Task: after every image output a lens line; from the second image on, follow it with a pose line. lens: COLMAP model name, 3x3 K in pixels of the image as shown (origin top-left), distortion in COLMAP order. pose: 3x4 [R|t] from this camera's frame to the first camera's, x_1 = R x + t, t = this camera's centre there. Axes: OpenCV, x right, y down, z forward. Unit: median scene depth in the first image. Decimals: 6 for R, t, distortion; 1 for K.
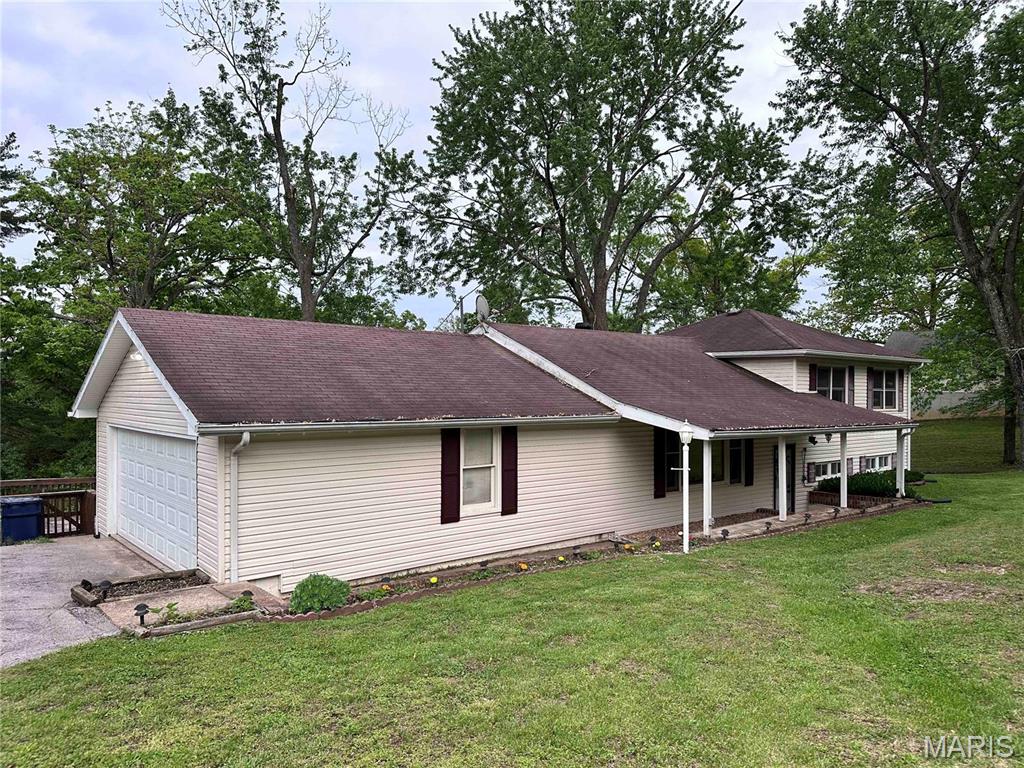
lens RADIAL K [[710.9, 0, 511.3], [0, 710.9, 391.1], [0, 0, 1]] dist [0.103164, -0.134448]
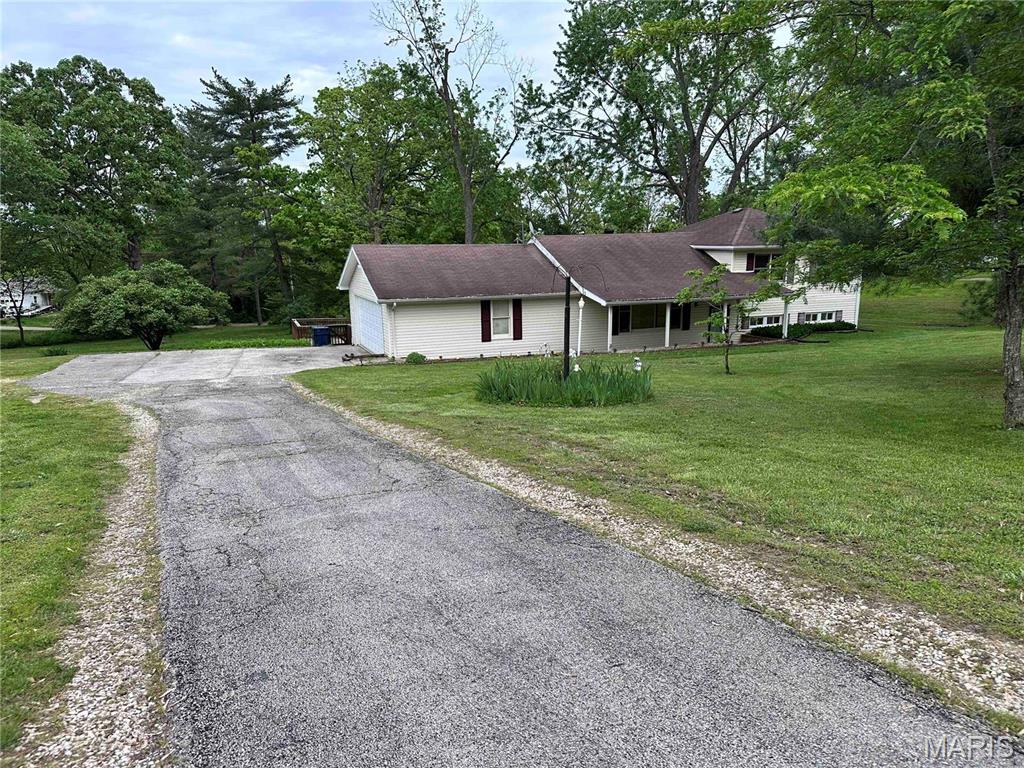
lens RADIAL K [[710.9, 0, 511.3], [0, 710.9, 391.1], [0, 0, 1]] dist [0.103164, -0.134448]
pose [[0.950931, 0.048234, -0.305619, 0.424758], [0.017273, 0.977957, 0.208091, -0.081083], [0.308919, -0.203159, 0.929137, -0.682855]]
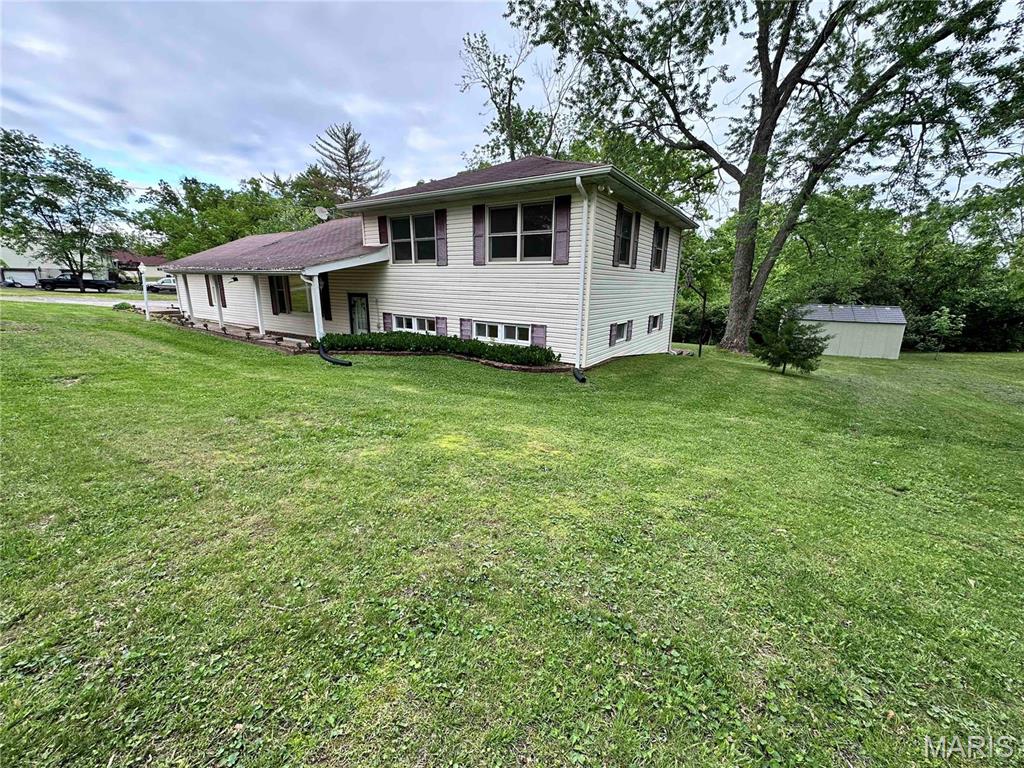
lens RADIAL K [[406.9, 0, 512.0], [0, 406.9, 384.0], [0, 0, 1]] dist [-0.001138, 0.000445]
pose [[0.283780, 0.234299, -0.929824, 1.084837], [-0.010630, 0.970398, 0.241279, 0.053995], [0.958831, -0.058586, 0.277870, 1.021985]]
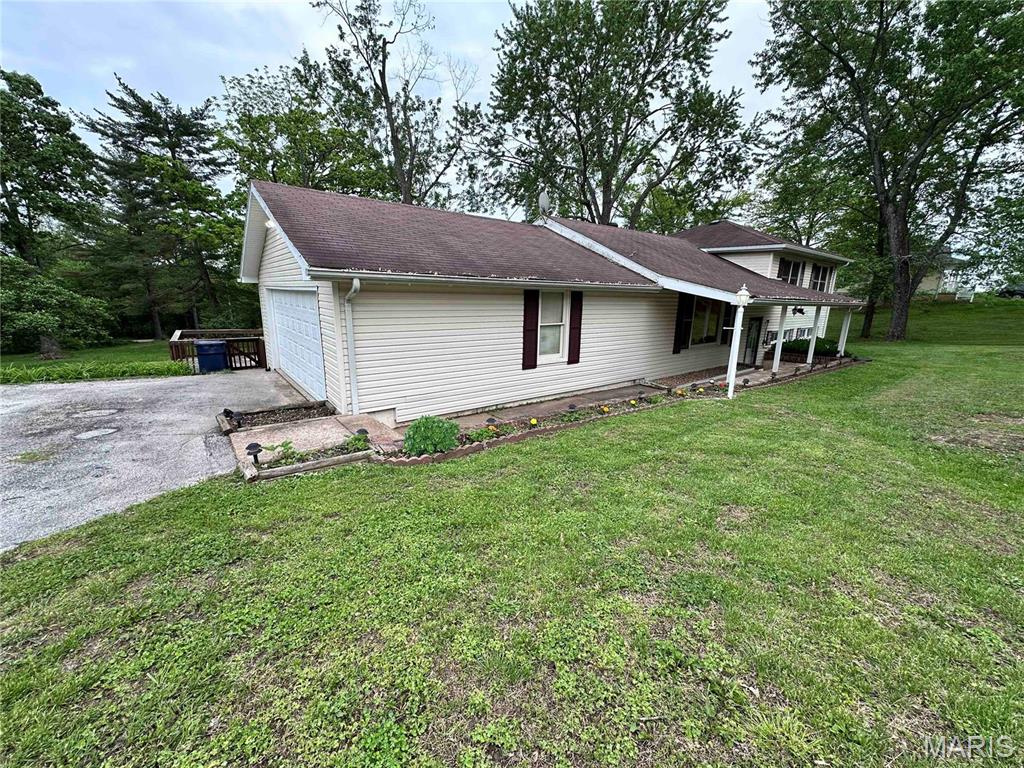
lens RADIAL K [[406.9, 0, 512.0], [0, 406.9, 384.0], [0, 0, 1]] dist [-0.001138, 0.000445]
pose [[0.999088, 0.027310, -0.032831, -0.056789], [-0.019346, 0.974816, 0.222170, 0.033978], [0.038072, -0.221332, 0.974455, 0.192040]]
